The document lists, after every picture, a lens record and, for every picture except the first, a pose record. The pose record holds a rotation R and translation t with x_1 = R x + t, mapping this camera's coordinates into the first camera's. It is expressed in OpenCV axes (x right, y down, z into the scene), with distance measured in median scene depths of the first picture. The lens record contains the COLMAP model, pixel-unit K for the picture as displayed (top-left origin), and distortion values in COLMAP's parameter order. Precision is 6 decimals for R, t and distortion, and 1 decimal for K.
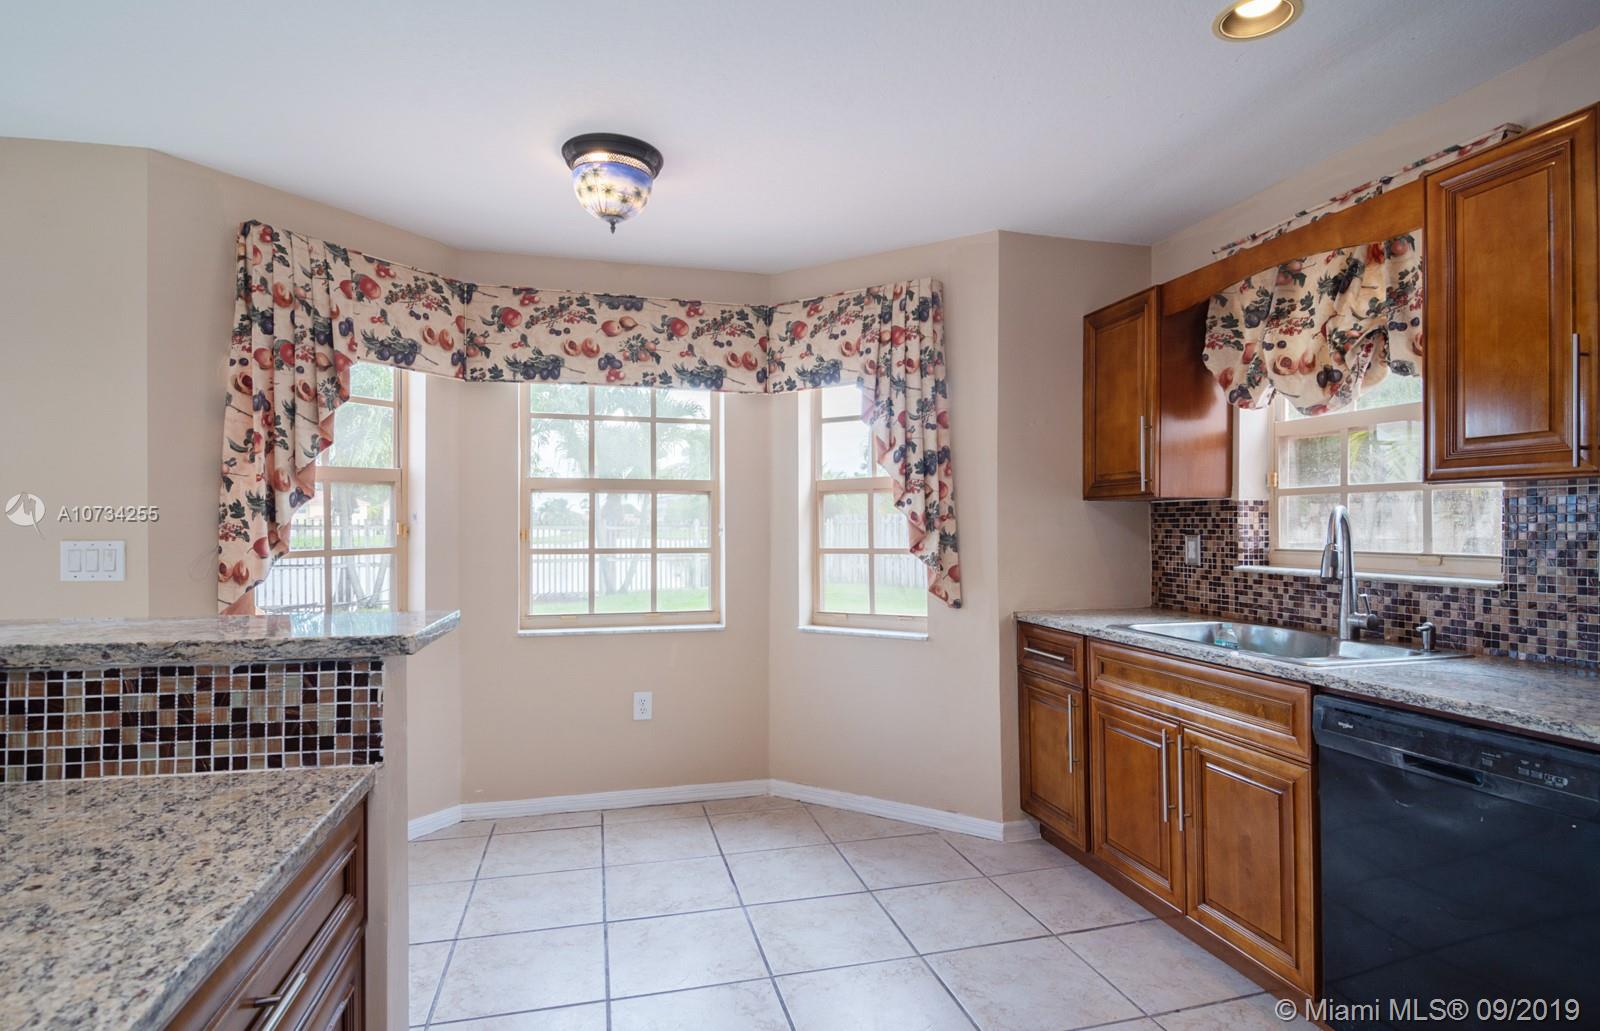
lens RADIAL K [[820.0, 0, 813.4], [0, 820.0, 527.5], [0, 0, 1]] dist [-0.016840, -0.009405]
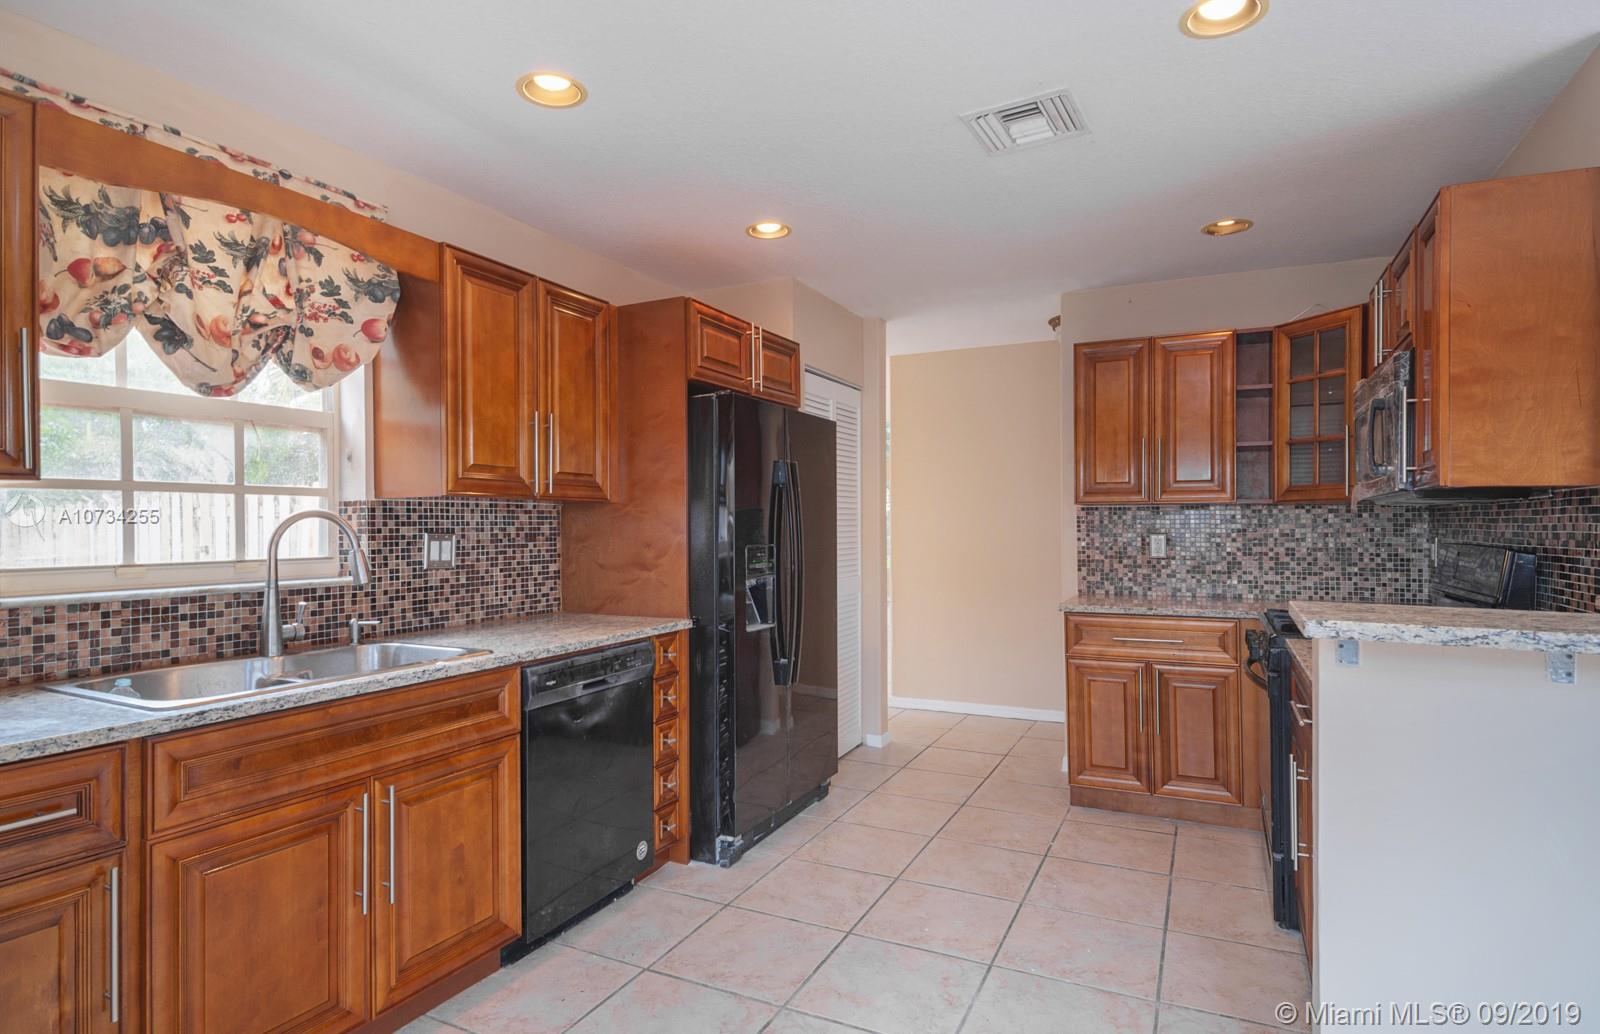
lens RADIAL K [[820.0, 0, 802.6], [0, 820.0, 513.2], [0, 0, 1]] dist [-0.016840, -0.009405]
pose [[-0.730008, 0.018343, 0.683192, -0.227677], [0.012553, 0.999831, -0.013431, -0.001224], [-0.683323, -0.001229, -0.730115, 0.727226]]
